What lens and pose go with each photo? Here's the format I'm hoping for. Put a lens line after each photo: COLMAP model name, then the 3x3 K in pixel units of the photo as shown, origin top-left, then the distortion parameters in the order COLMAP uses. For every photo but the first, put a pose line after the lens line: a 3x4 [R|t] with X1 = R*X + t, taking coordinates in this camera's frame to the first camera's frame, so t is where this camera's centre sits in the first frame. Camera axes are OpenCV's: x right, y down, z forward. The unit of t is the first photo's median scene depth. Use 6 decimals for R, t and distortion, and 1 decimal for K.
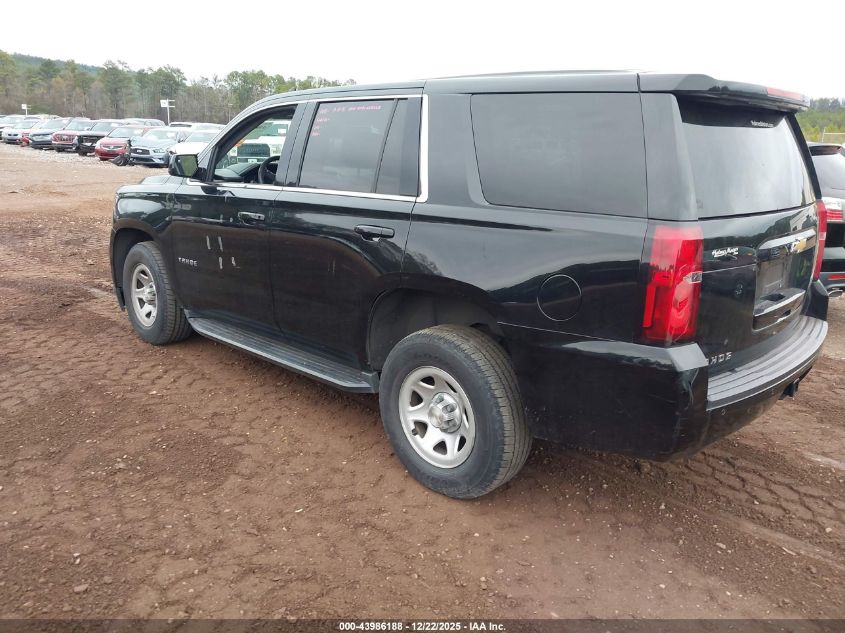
lens RADIAL K [[658.2, 0, 421.2], [0, 658.2, 305.3], [0, 0, 1]] dist [0.097792, -0.159362]
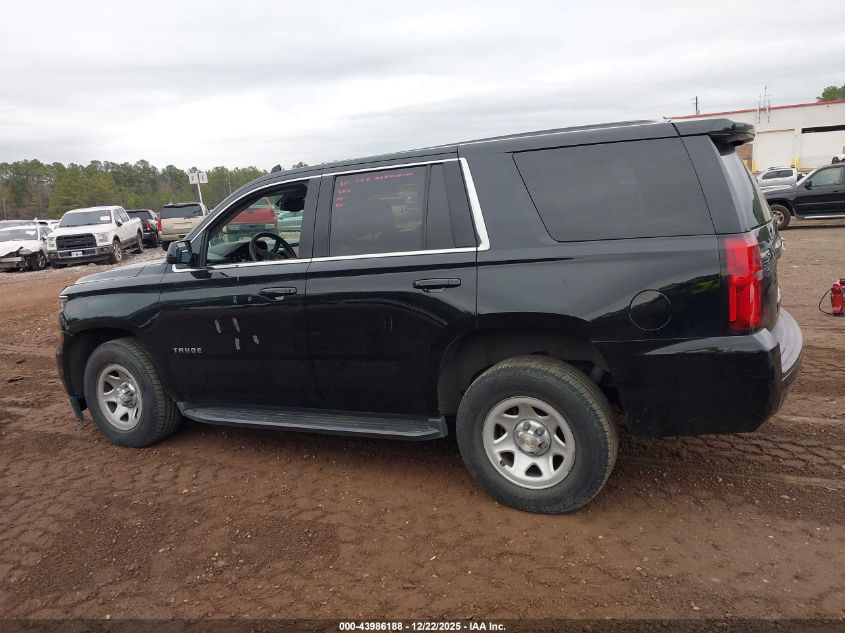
lens RADIAL K [[658.2, 0, 421.2], [0, 658.2, 305.3], [0, 0, 1]] dist [0.097792, -0.159362]
pose [[0.954125, -0.150166, 0.259030, -0.351619], [0.172788, 0.982694, -0.066765, -0.009156], [-0.244521, 0.108459, 0.963559, -0.027739]]
